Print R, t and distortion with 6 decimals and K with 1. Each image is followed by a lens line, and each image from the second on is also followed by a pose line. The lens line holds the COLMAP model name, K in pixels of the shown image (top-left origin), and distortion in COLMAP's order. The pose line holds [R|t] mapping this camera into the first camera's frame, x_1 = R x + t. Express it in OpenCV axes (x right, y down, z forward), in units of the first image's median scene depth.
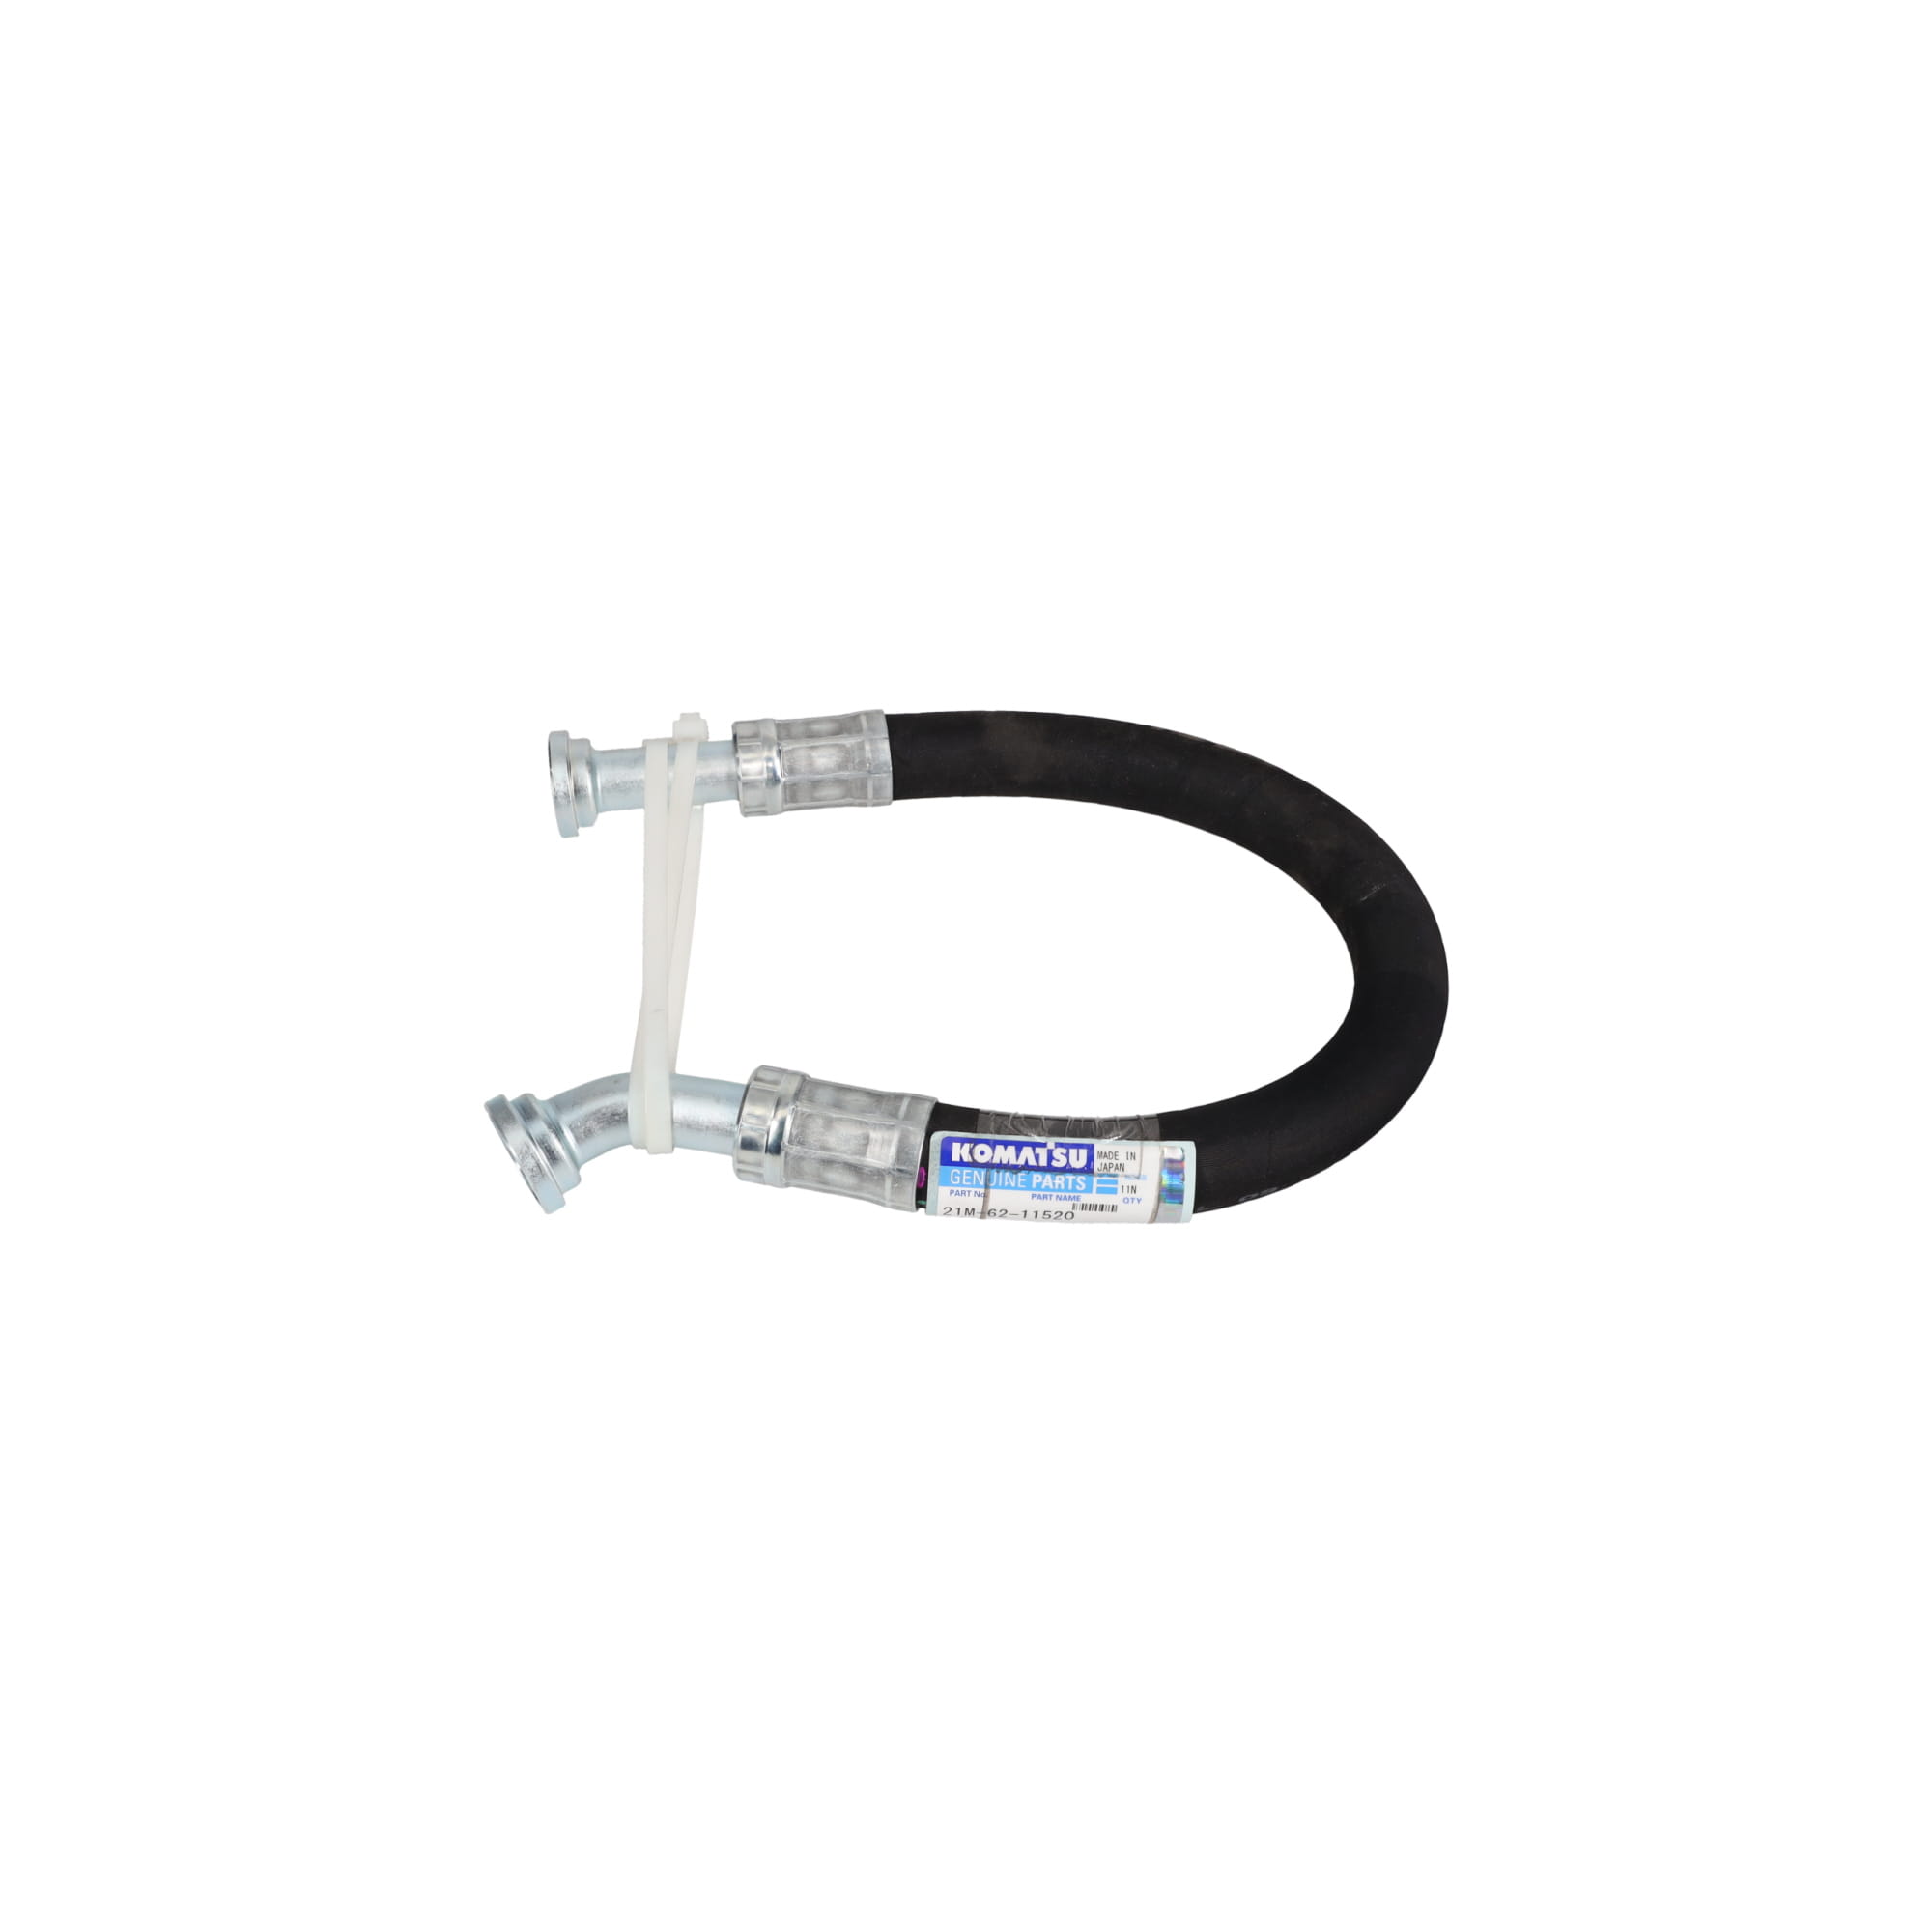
lens RADIAL K [[1967.2, 0, 966.0], [0, 1967.2, 966.0], [0, 0, 1]] dist [0.003411, 0.000486]
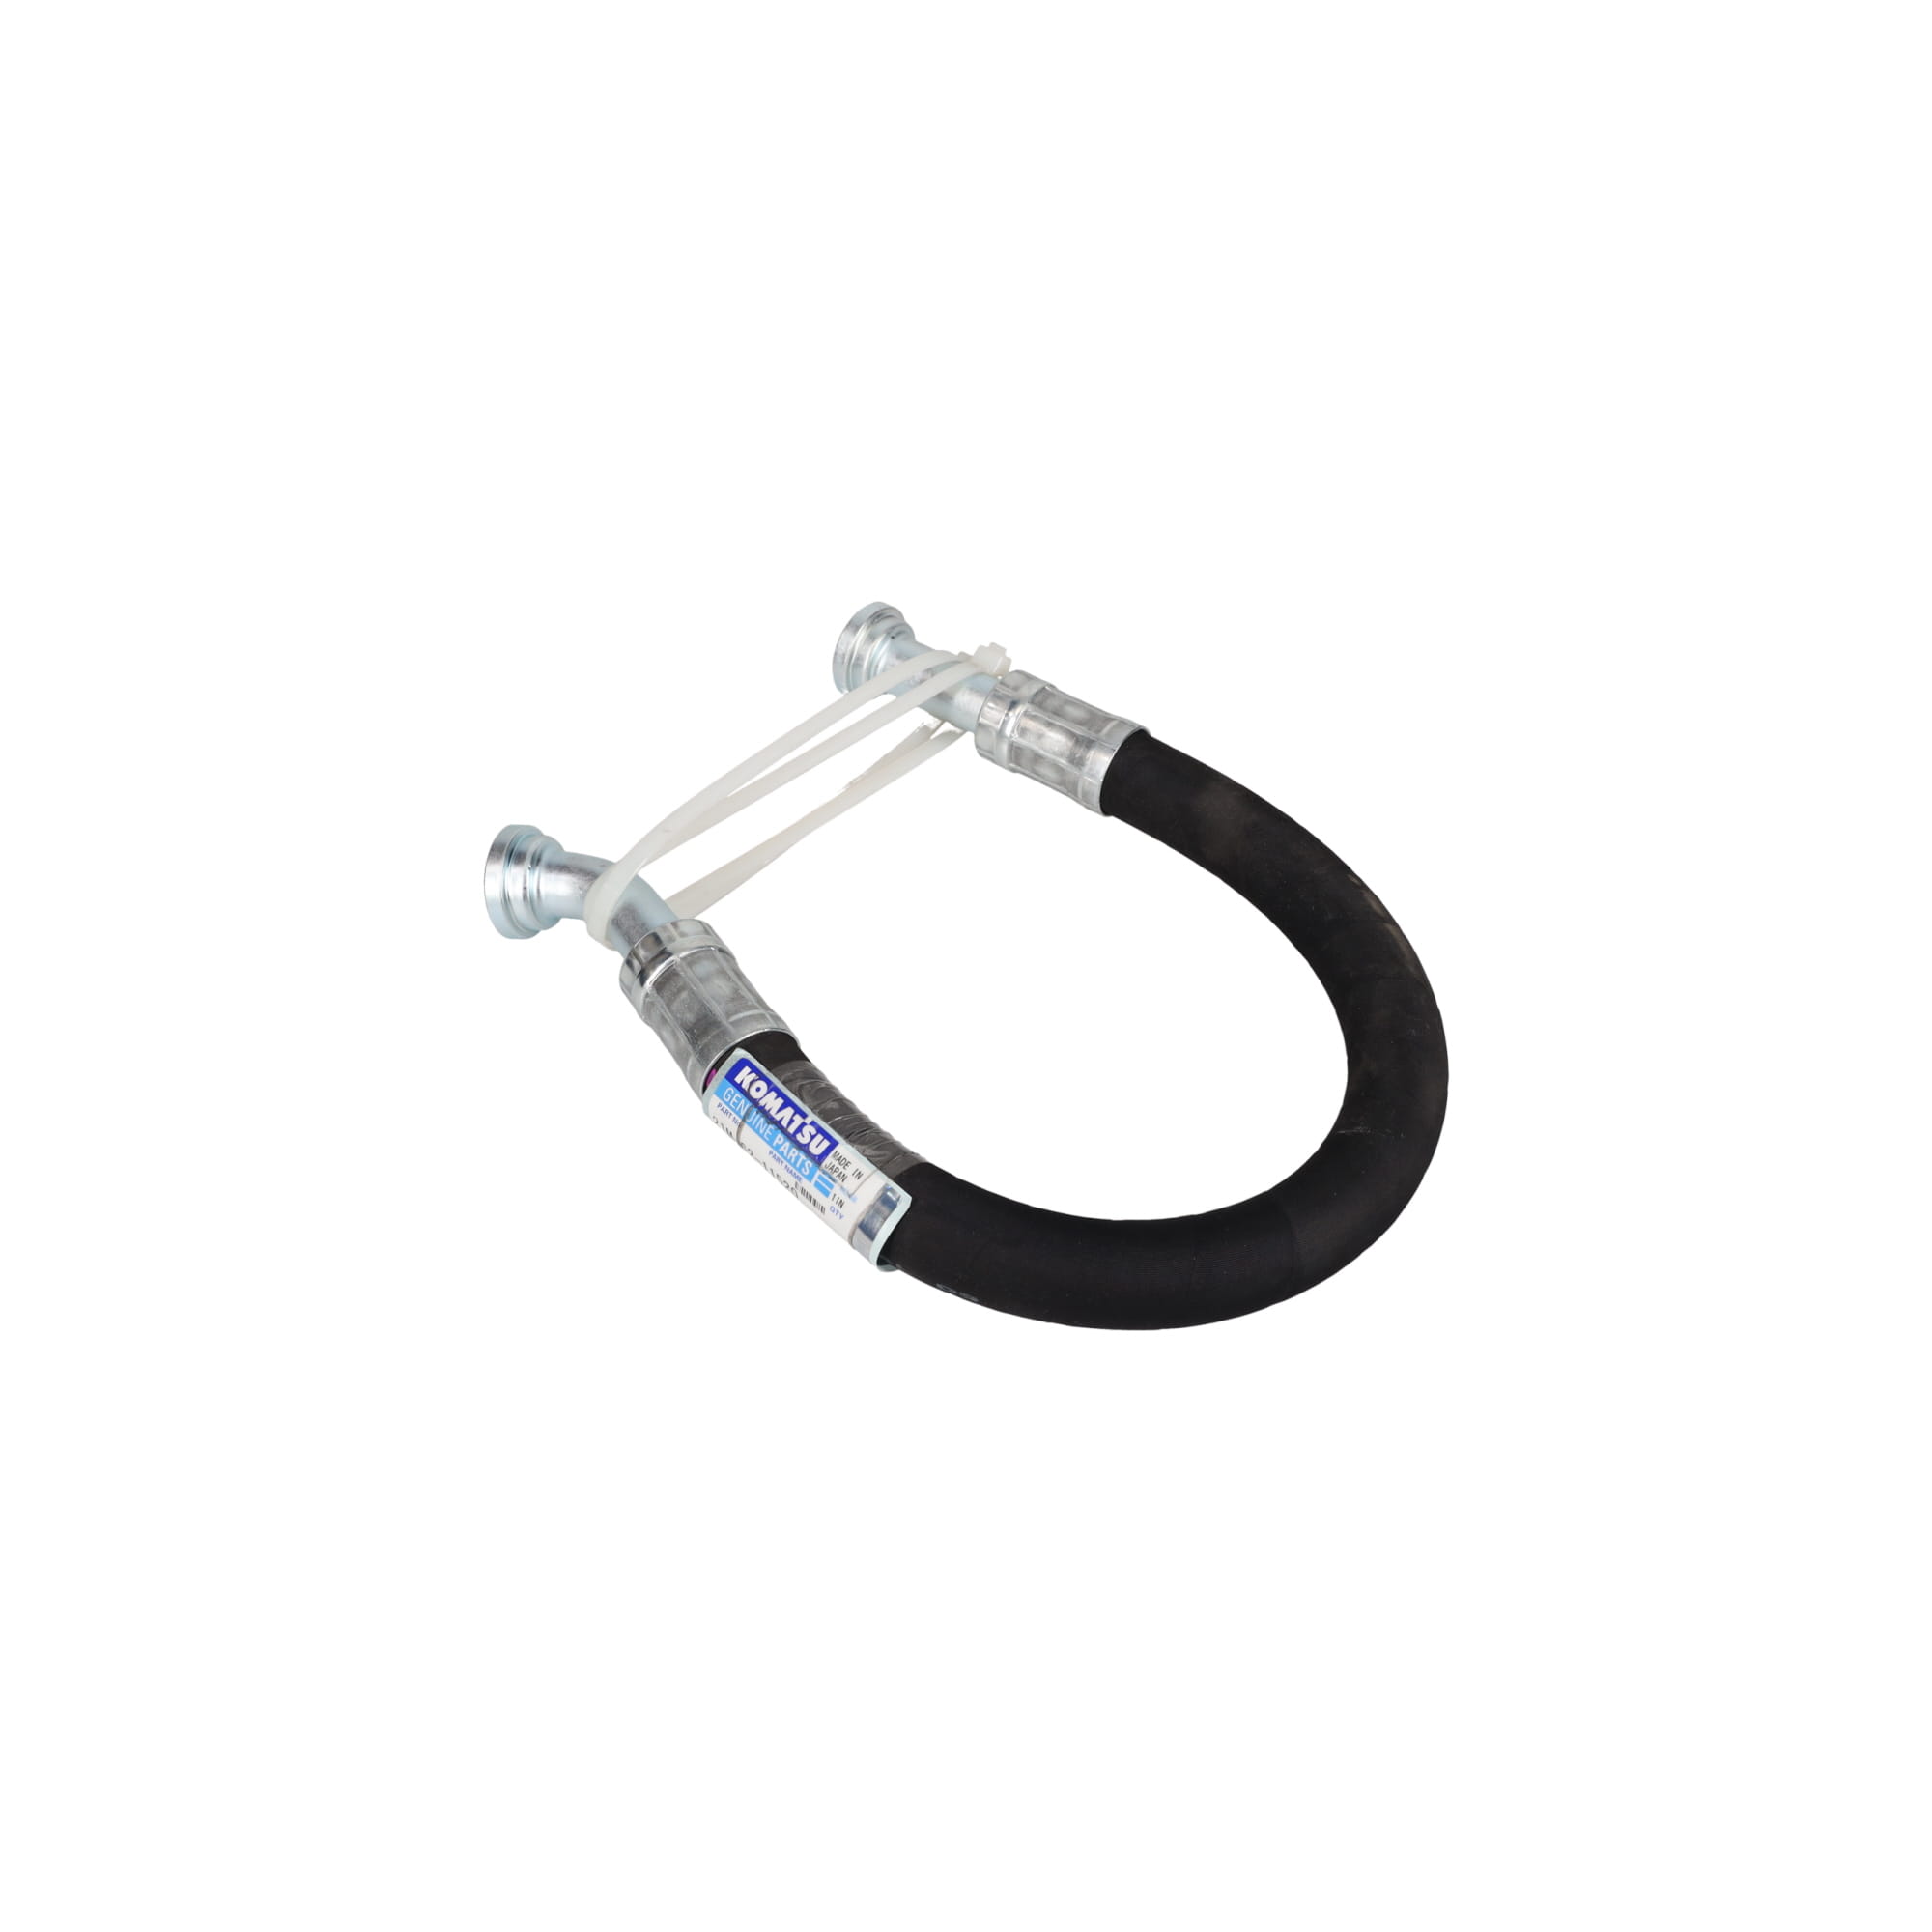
lens RADIAL K [[1967.2, 0, 966.0], [0, 1967.2, 966.0], [0, 0, 1]] dist [0.003411, 0.000486]
pose [[0.709912, 0.507398, -0.488439, 0.547200], [-0.507620, 0.849369, 0.144547, -0.159865], [0.488208, 0.145325, 0.860542, 0.170042]]
